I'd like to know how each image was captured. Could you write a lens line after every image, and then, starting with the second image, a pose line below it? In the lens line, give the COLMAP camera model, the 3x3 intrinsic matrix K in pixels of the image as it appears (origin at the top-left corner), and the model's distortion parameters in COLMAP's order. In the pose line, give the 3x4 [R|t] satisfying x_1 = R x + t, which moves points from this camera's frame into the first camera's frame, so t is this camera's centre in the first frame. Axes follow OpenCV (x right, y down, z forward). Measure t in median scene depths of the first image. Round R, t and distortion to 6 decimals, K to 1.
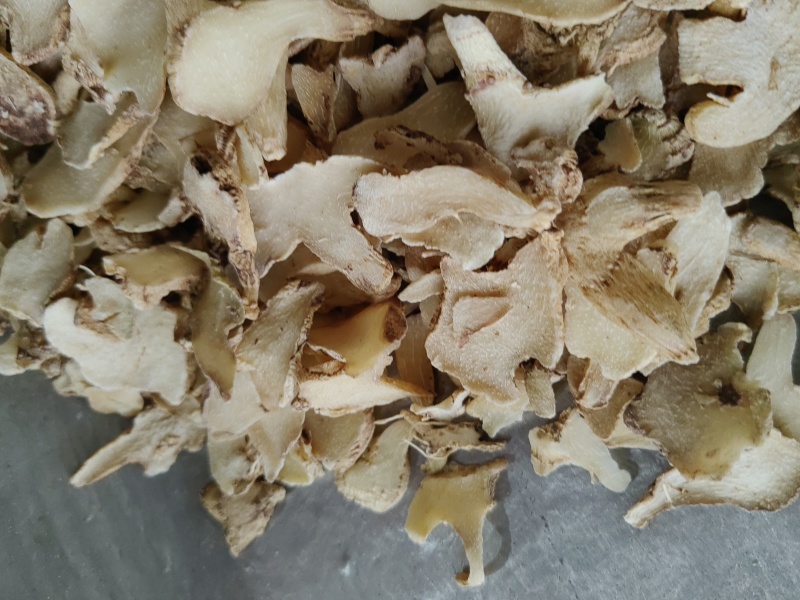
lens RADIAL K [[641.3, 0, 399.3], [0, 641.3, 237.5], [0, 0, 1]] dist [-0.009751, -0.065442]
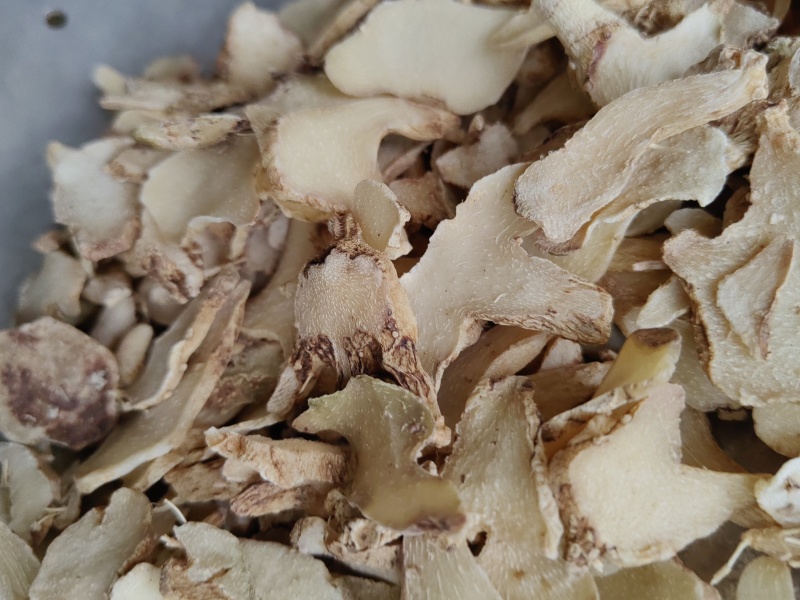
lens RADIAL K [[641.3, 0, 399.3], [0, 641.3, 237.5], [0, 0, 1]] dist [-0.009751, -0.065442]
pose [[0.943313, -0.313672, 0.108492, -0.277525], [0.298913, 0.660801, -0.688472, 0.415201], [0.144263, 0.681874, 0.717103, 0.408002]]
